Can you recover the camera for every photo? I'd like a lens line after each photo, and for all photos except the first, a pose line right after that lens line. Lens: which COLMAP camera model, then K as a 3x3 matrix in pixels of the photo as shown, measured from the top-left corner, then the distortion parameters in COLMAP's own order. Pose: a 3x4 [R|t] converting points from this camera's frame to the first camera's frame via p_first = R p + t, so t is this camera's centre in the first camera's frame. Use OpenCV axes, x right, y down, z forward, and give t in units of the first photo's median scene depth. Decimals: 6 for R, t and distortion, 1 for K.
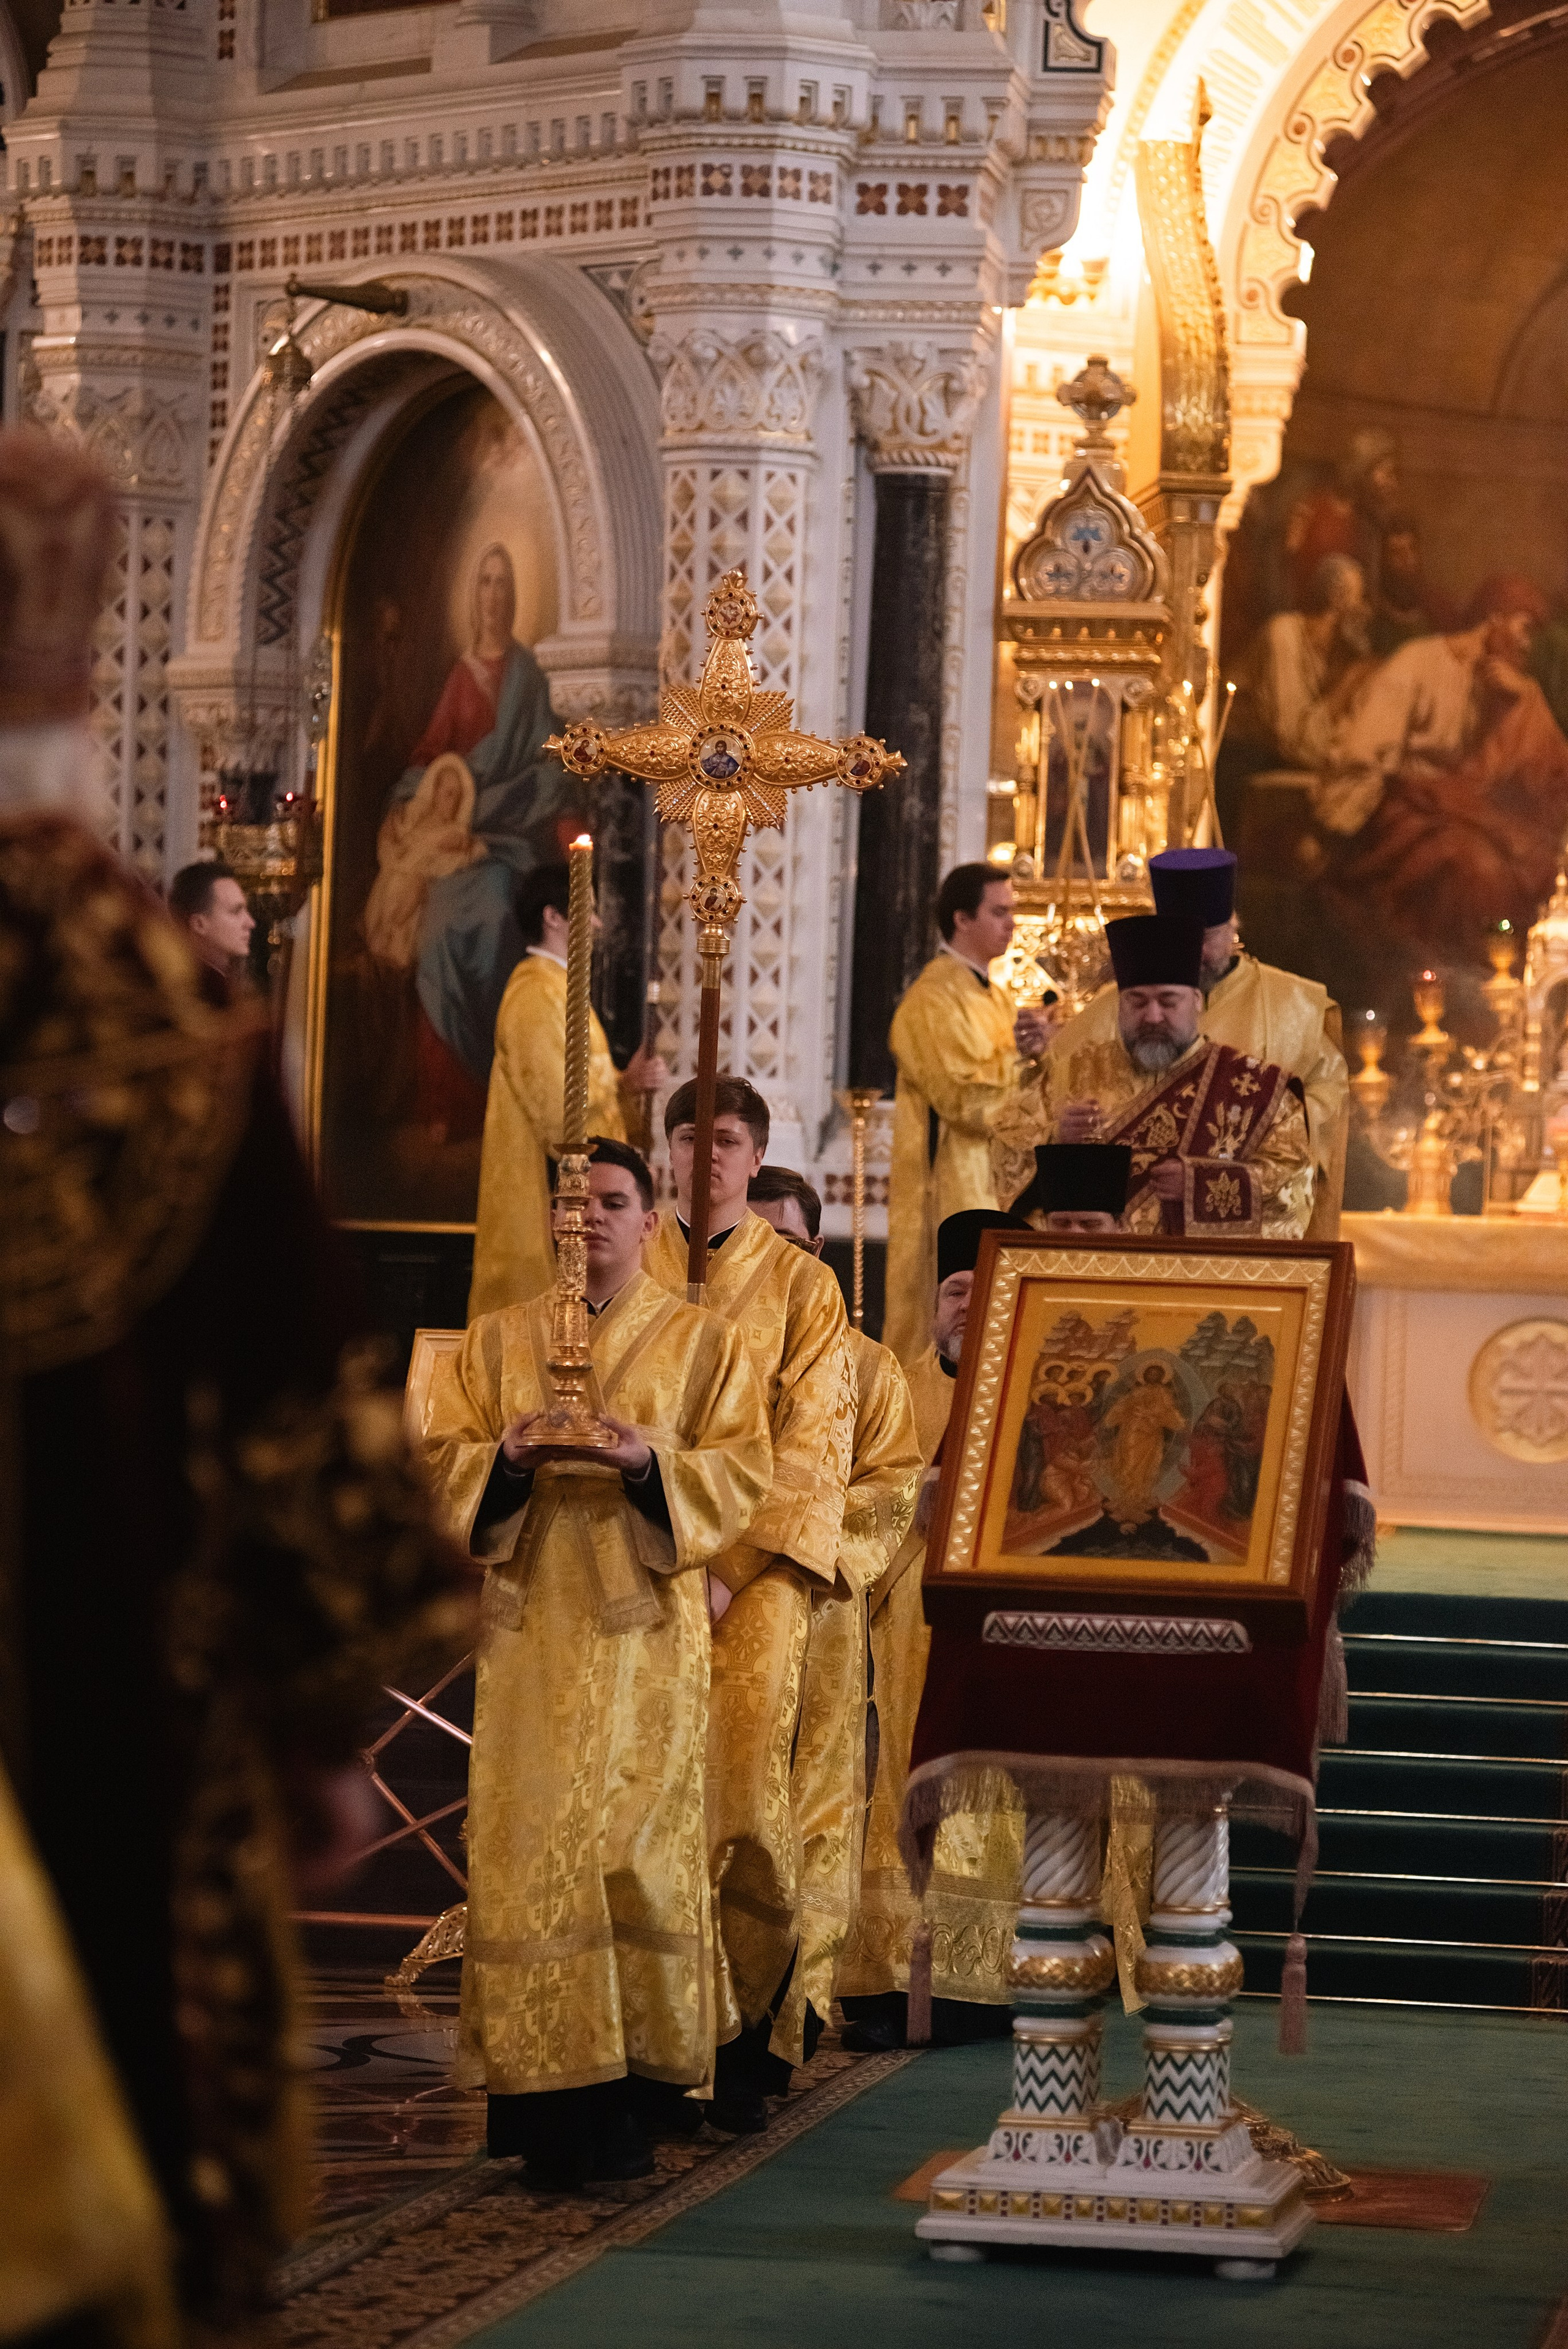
lens RADIAL K [[9562.0, 0, 784.0], [0, 9562.0, 1174.5], [0, 0, 1]] dist [0.944577, 6.394191]
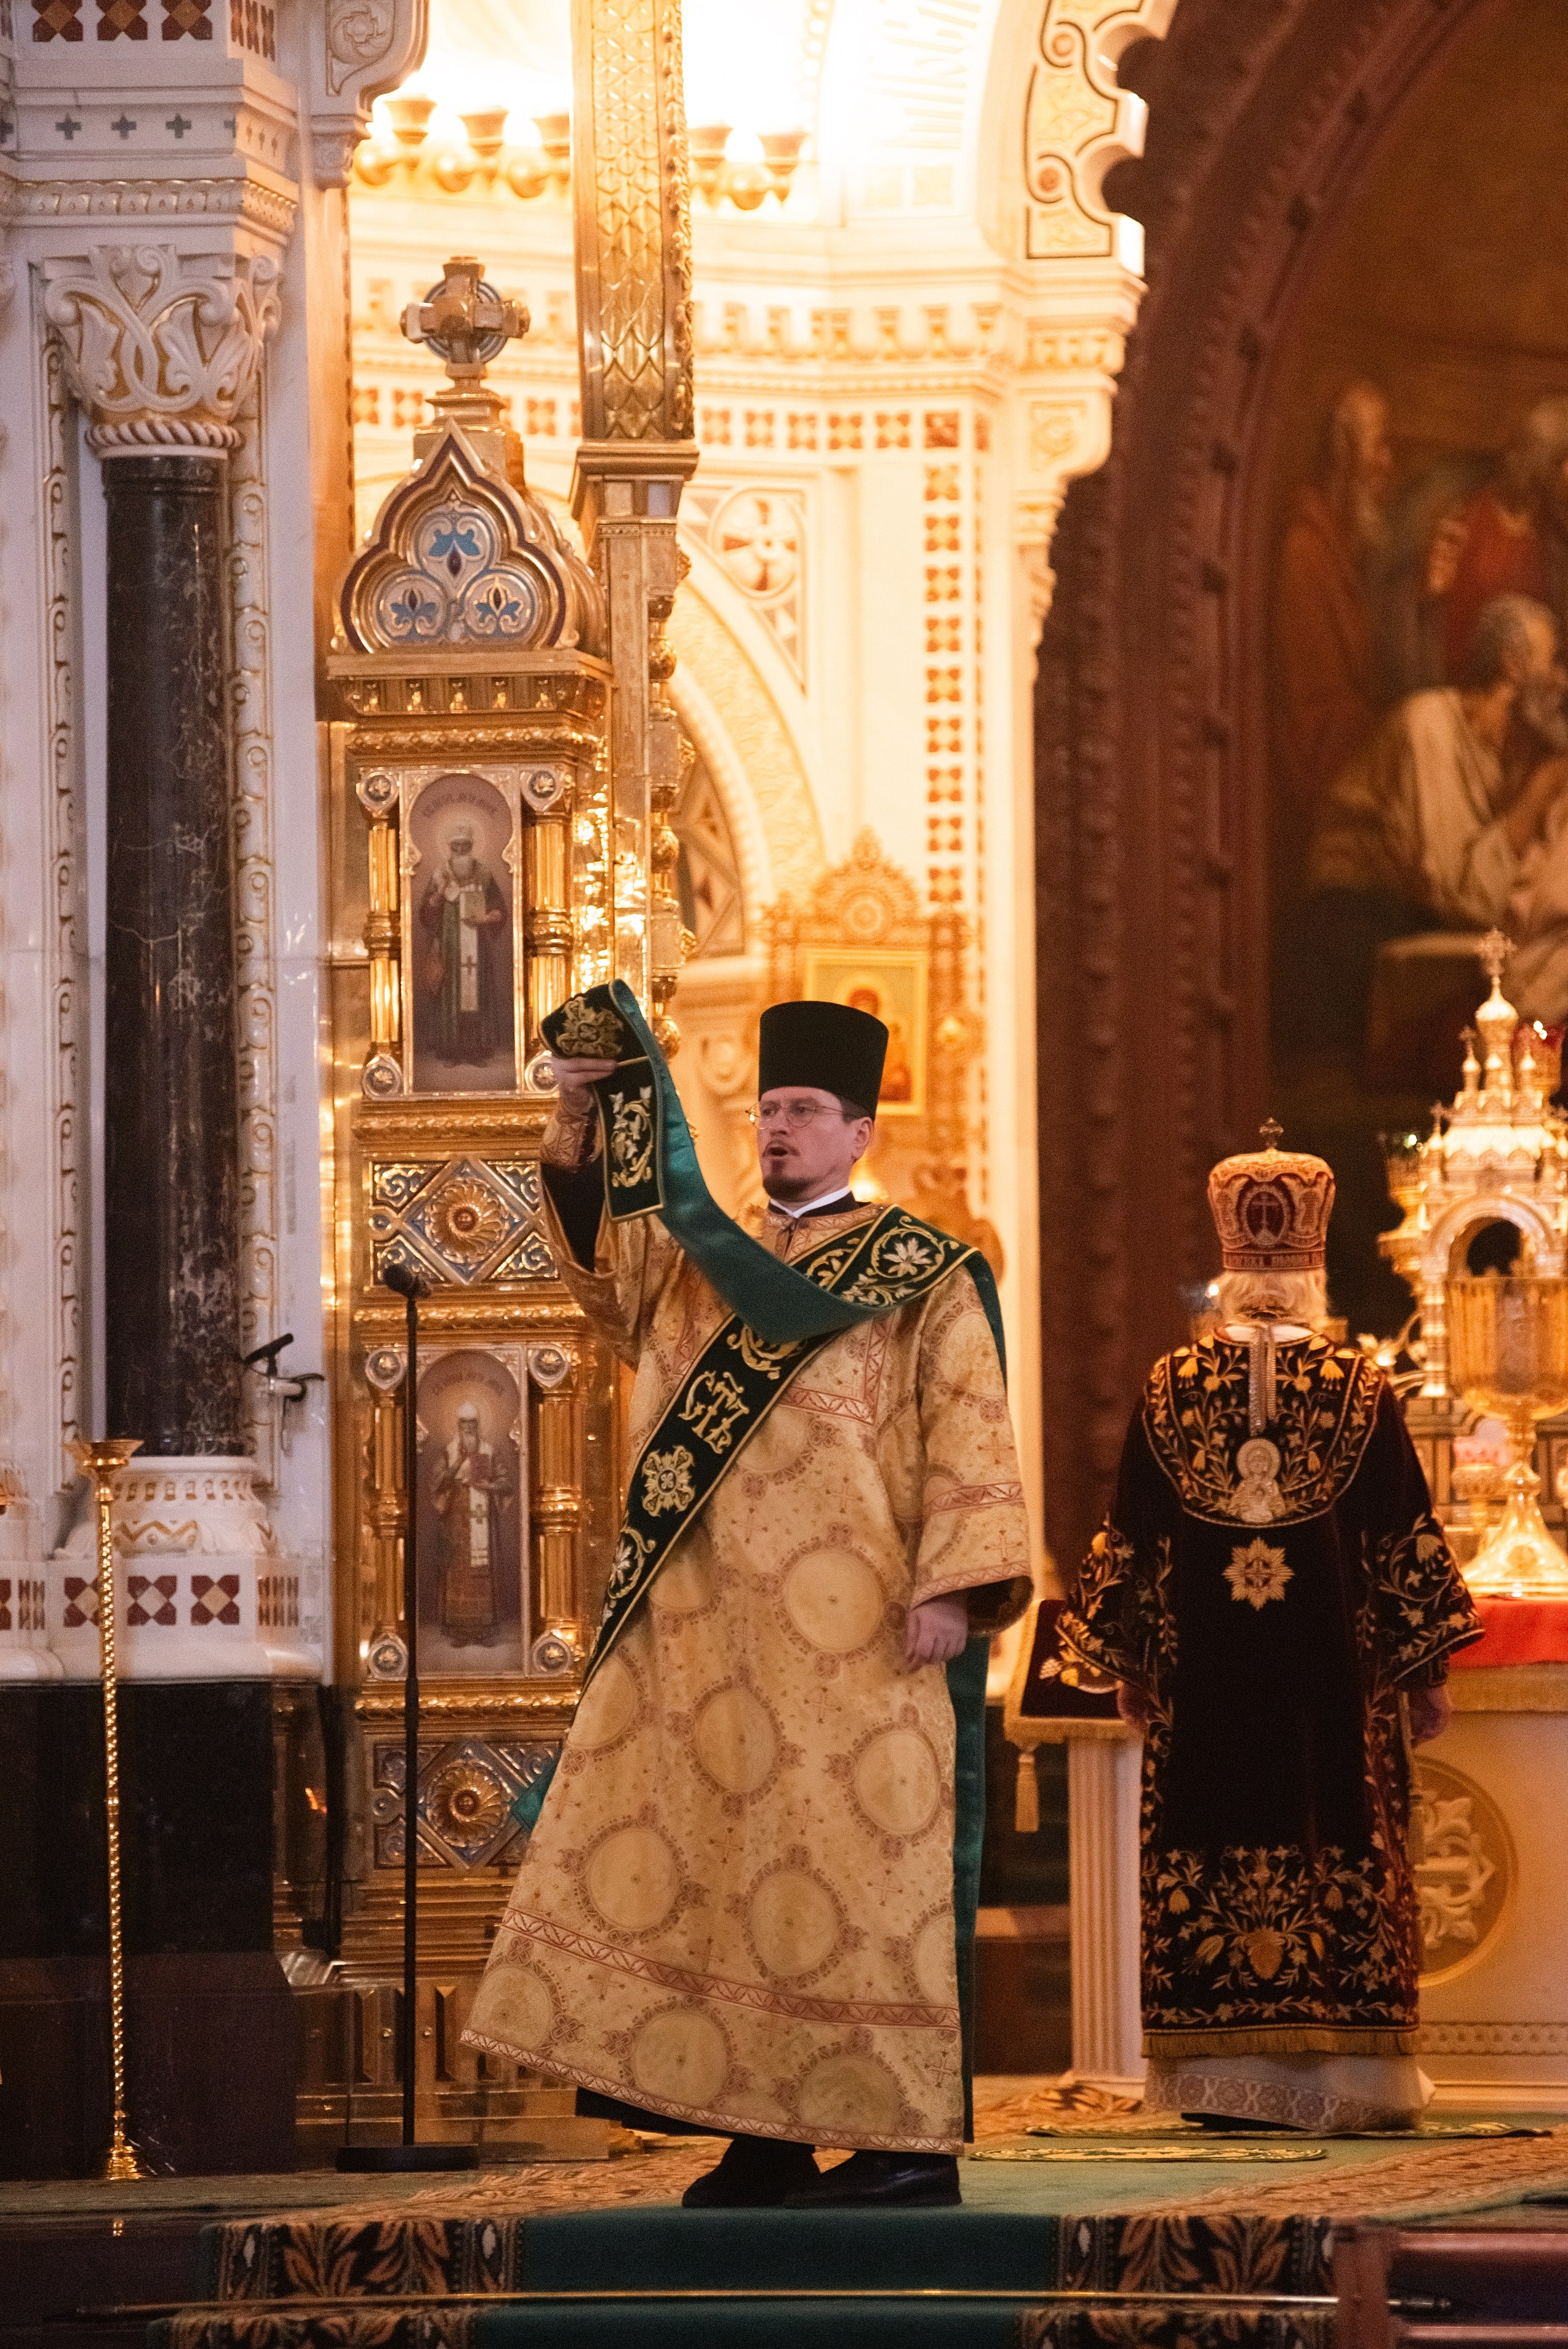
lens RADIAL K [[14004.7, 0, 784.0], [0, 14004.7, 1174.5], [0, 0, 1]] dist [3.030504, 15.910297]
pose [[0.997172, -0.049160, -0.056850, 0.103621], [0.047332, 0.998332, -0.033072, 0.006301], [0.058381, 0.030288, 0.997835, 0.079222]]
